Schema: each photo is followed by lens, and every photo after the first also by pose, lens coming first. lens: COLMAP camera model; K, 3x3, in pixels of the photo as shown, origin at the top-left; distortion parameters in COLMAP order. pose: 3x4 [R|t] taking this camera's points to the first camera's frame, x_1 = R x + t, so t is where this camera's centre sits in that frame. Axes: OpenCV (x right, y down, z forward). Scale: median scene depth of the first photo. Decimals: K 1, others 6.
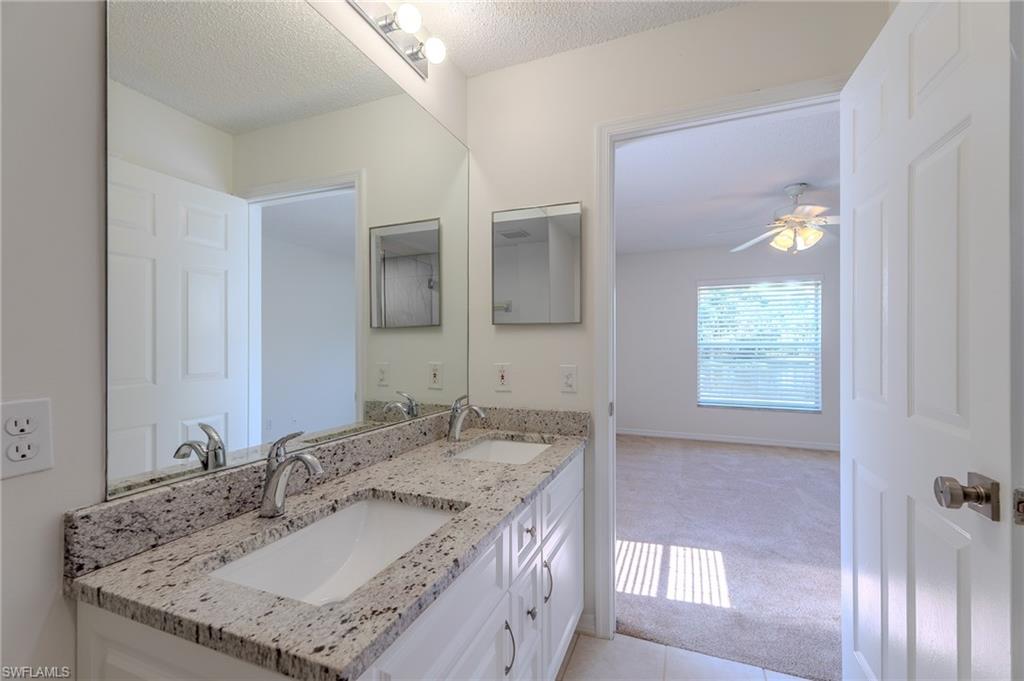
lens RADIAL K [[438.8, 0, 511.5], [0, 438.8, 346.0], [0, 0, 1]] dist [0.016100, -0.000102]
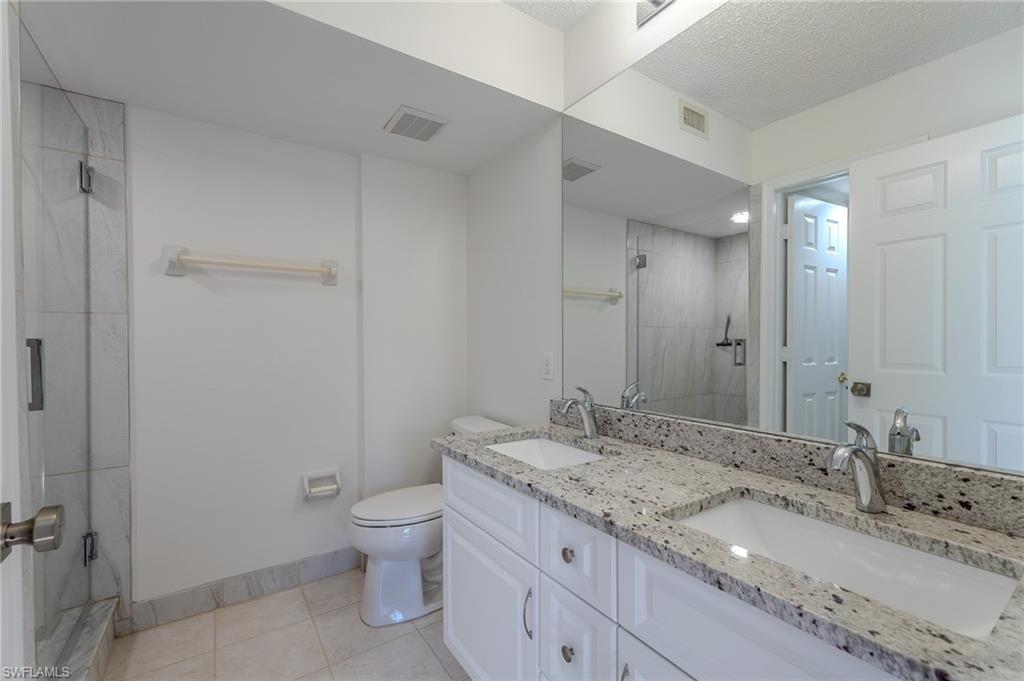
lens RADIAL K [[438.8, 0, 509.6], [0, 438.8, 341.9], [0, 0, 1]] dist [0.016100, -0.000102]
pose [[-0.565054, 0.009483, -0.824999, 0.742262], [0.007447, 0.999952, 0.006394, 0.013716], [0.825020, -0.002531, -0.565098, 1.293412]]
